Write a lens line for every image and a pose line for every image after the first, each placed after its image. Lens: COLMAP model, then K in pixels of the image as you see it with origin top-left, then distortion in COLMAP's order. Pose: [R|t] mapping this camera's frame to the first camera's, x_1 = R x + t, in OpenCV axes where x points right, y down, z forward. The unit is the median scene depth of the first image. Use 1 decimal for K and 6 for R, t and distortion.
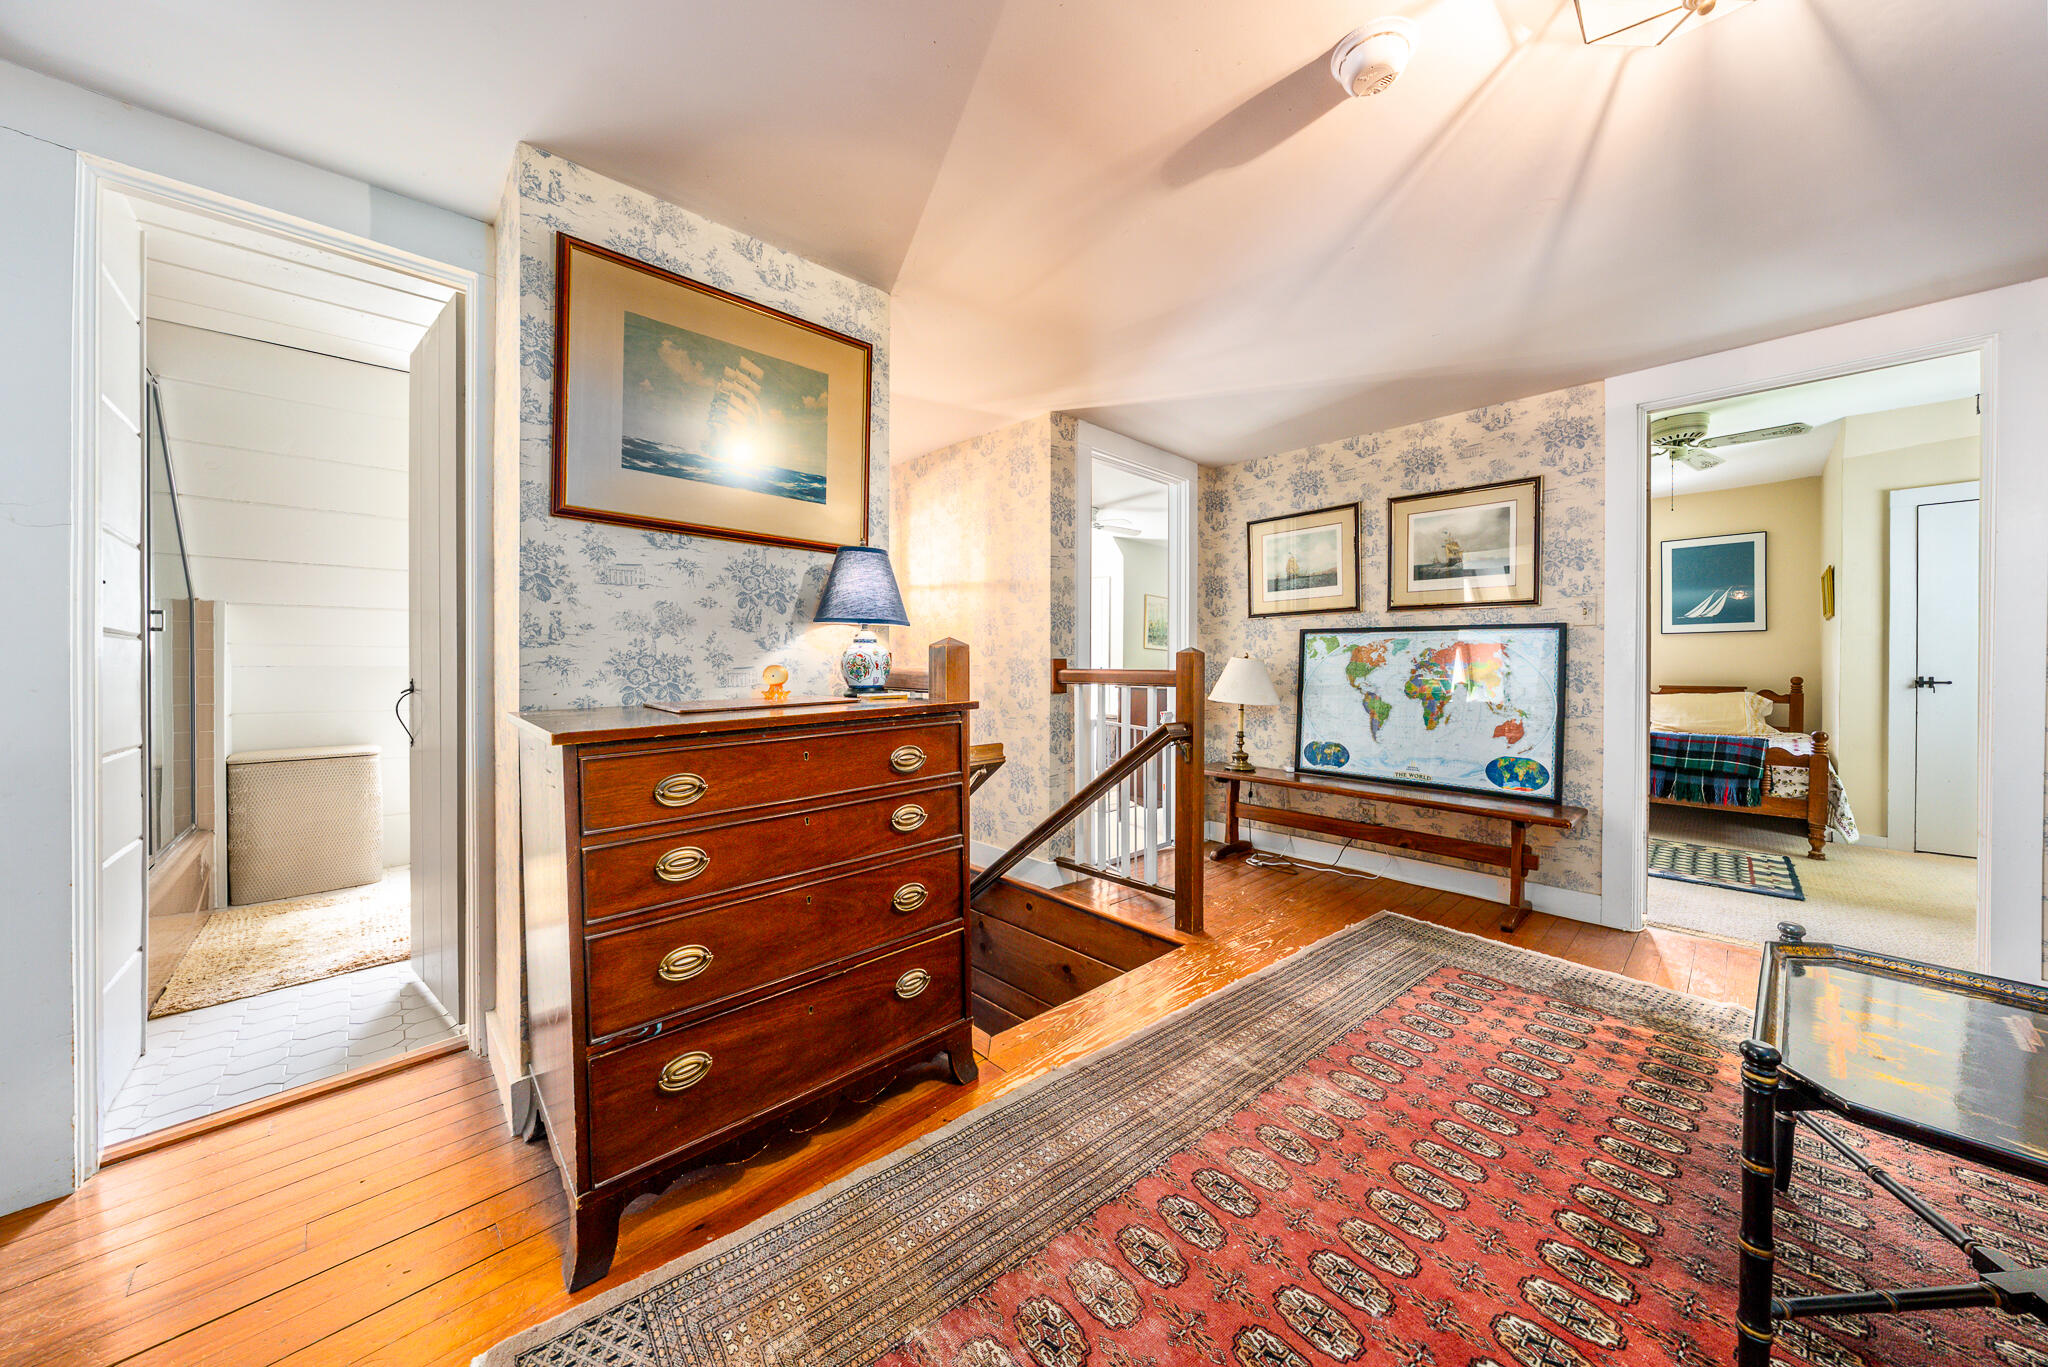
lens RADIAL K [[708.1, 0, 1029.2], [0, 708.1, 663.1], [0, 0, 1]] dist [0.000612, -0.000015]
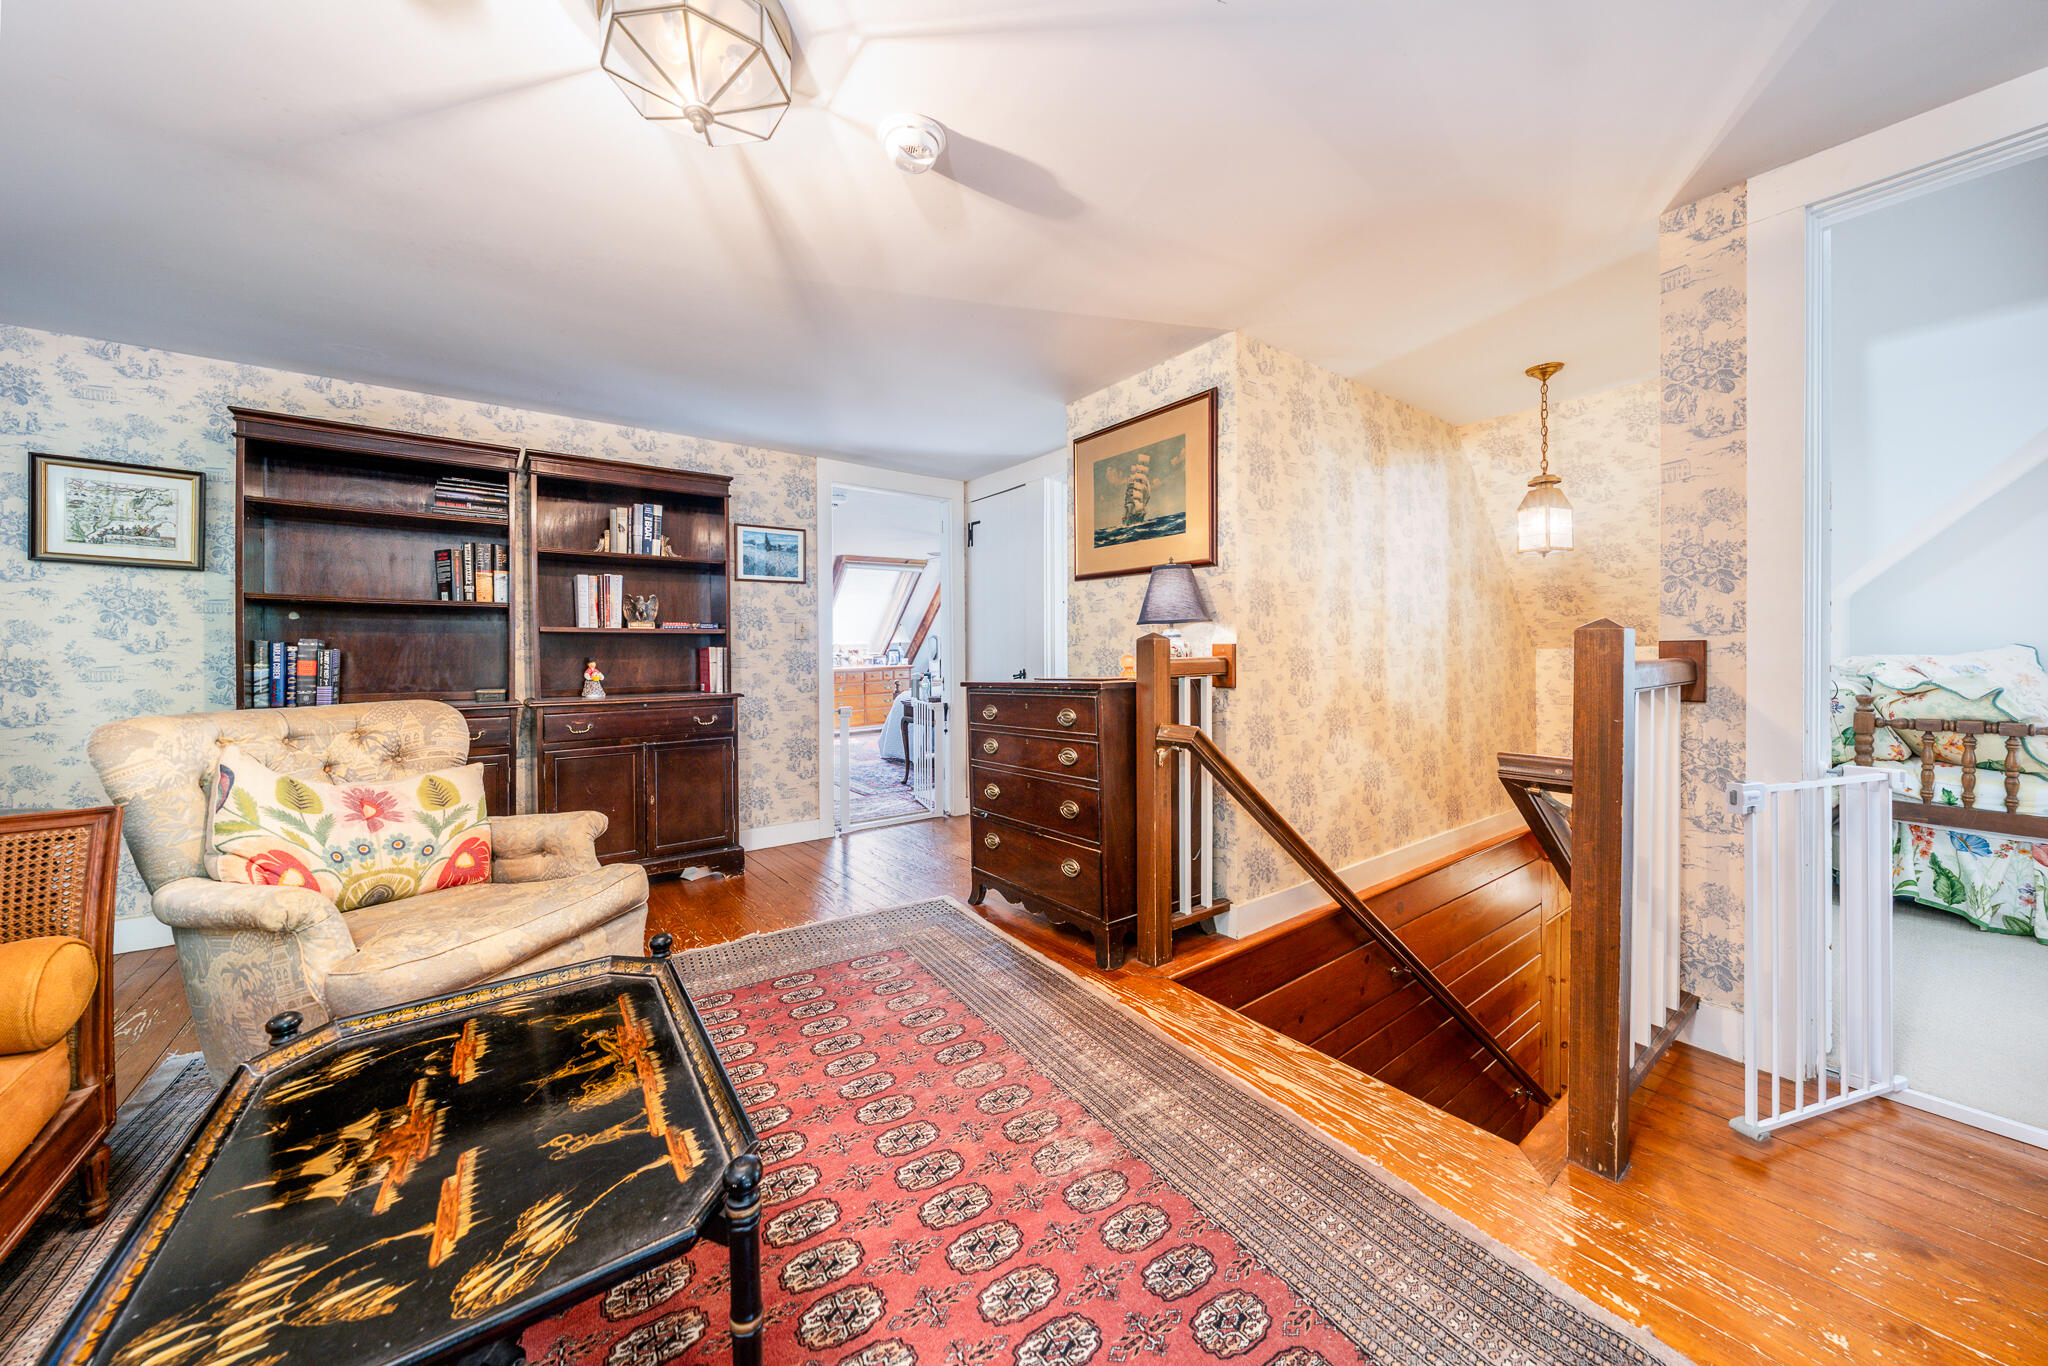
lens RADIAL K [[708.1, 0, 1017.9], [0, 708.1, 655.5], [0, 0, 1]] dist [0.000612, -0.000015]
pose [[-0.125705, 0.003131, -0.992063, 0.715229], [0.005505, 0.999982, 0.002459, -0.001113], [0.992052, -0.005152, -0.125720, 0.578901]]
